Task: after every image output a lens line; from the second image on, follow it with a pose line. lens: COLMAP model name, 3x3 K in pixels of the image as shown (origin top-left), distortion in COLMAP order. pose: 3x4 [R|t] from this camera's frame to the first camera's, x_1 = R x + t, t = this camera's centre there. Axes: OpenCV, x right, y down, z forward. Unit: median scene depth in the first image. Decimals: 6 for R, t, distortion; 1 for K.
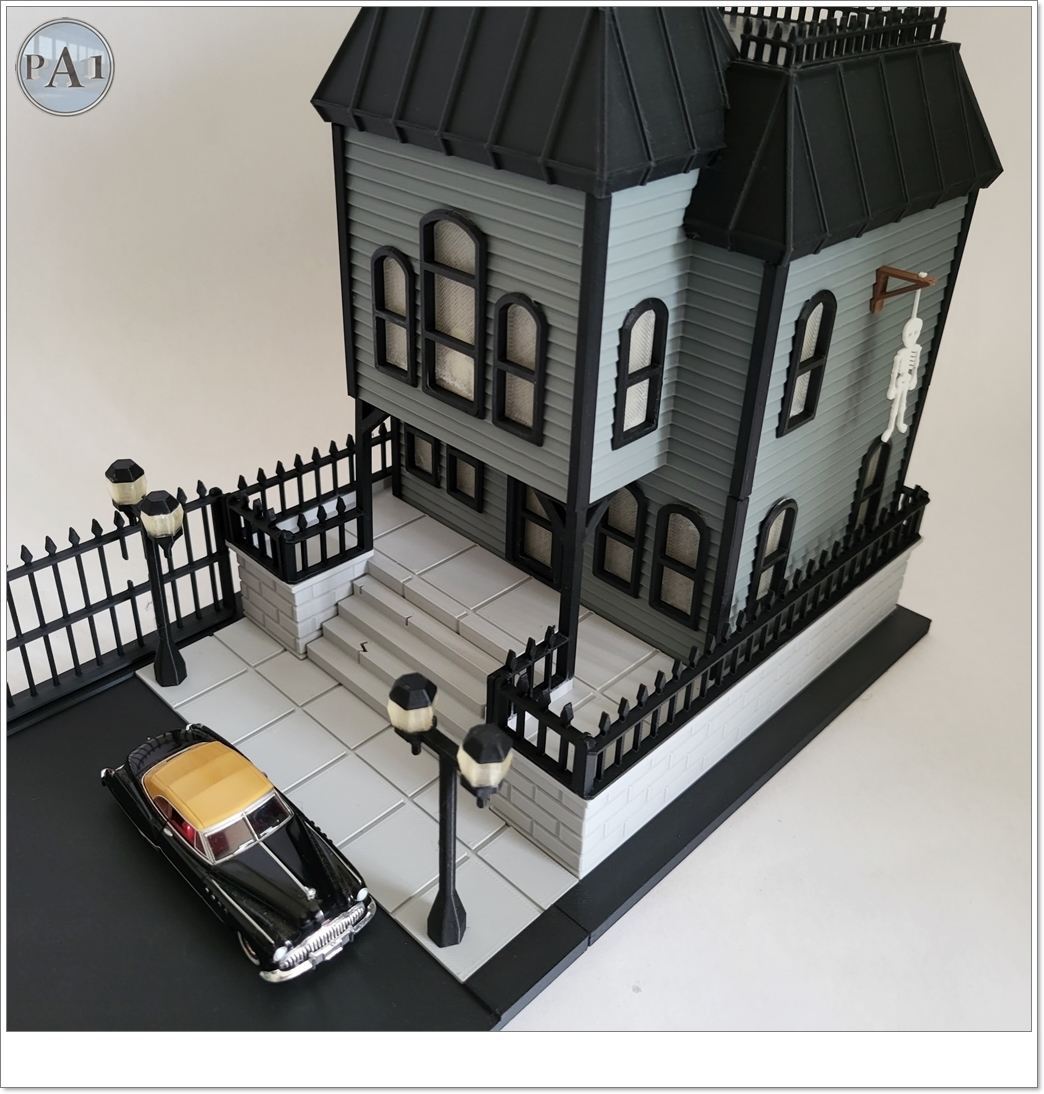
lens RADIAL K [[1059.5, 0, 523.5], [0, 1059.5, 517.6], [0, 0, 1]] dist [0.005247, -0.003799]
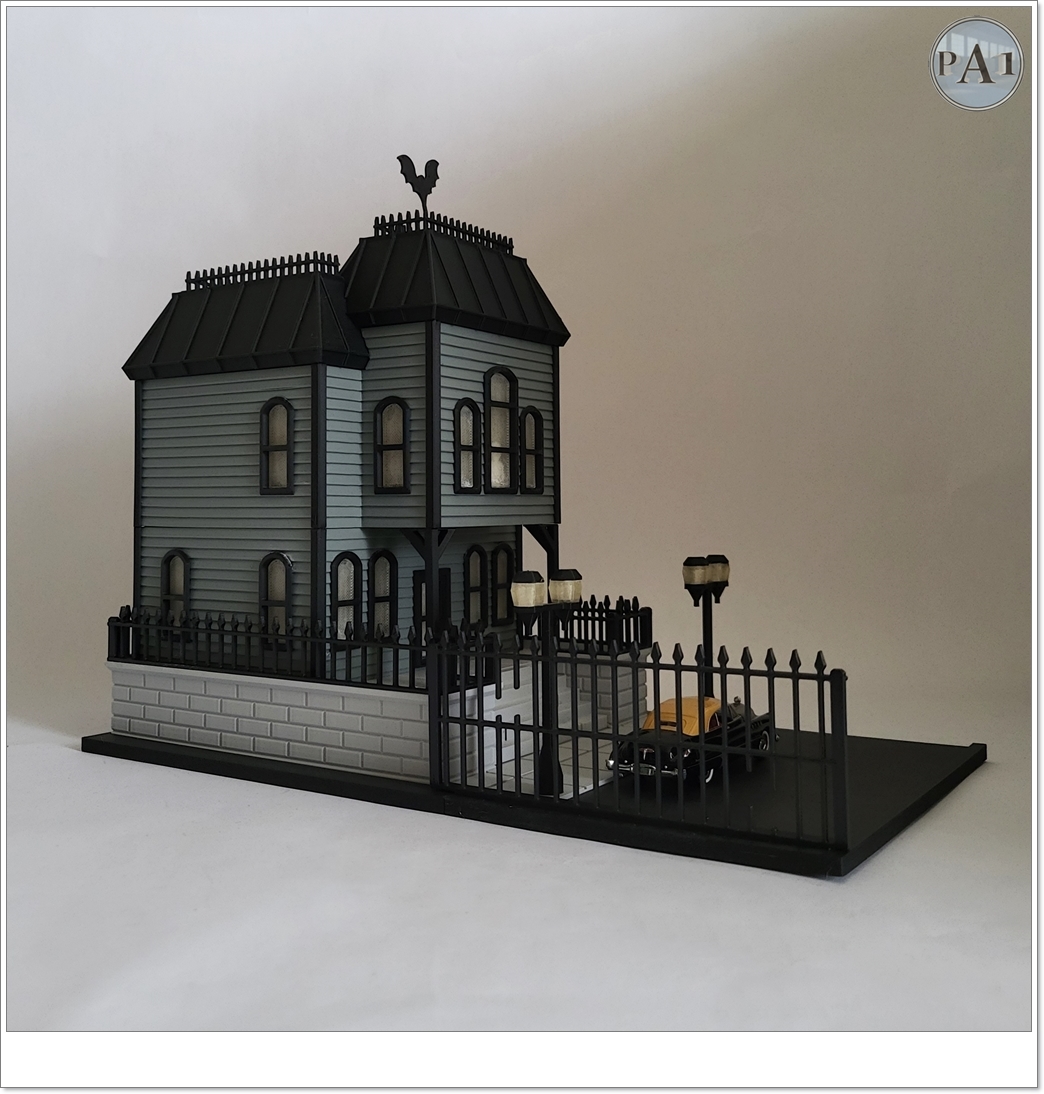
lens RADIAL K [[1195.3, 0, 522.0], [0, 1195.3, 547.0], [0, 0, 1]] dist [-0.084873, -0.004941]
pose [[-0.187912, -0.055855, 0.980596, -1.813992], [0.525845, 0.837522, 0.148474, -0.292266], [-0.829564, 0.543542, -0.128009, 1.279242]]
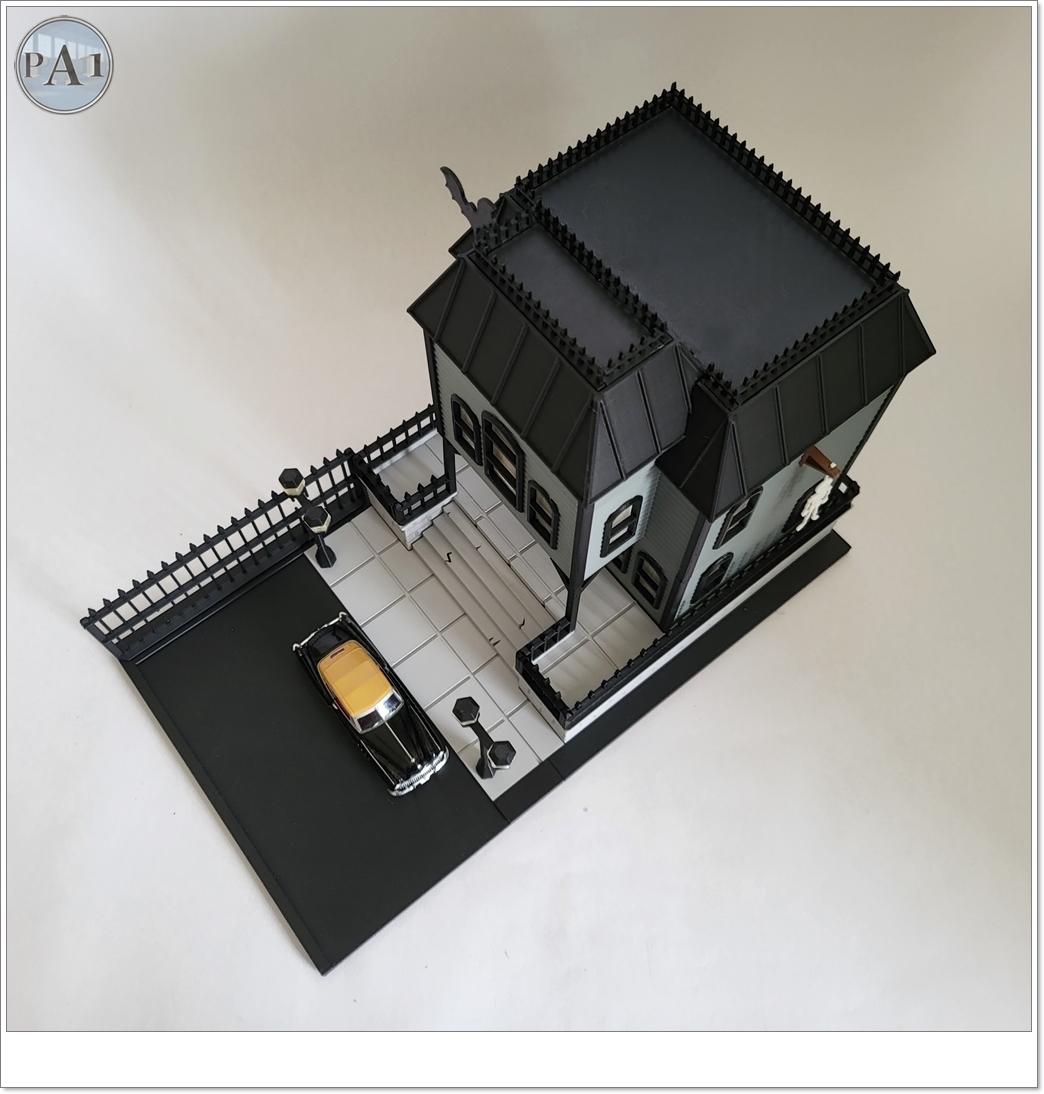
lens RADIAL K [[1042.4, 0, 522.0], [0, 1042.4, 547.0], [0, 0, 1]] dist [0.001374, -0.001269]
pose [[0.991077, 0.107005, -0.079477, 0.086338], [-0.045720, 0.832995, 0.551388, -0.886128], [0.125206, -0.542834, 0.830455, -0.270180]]
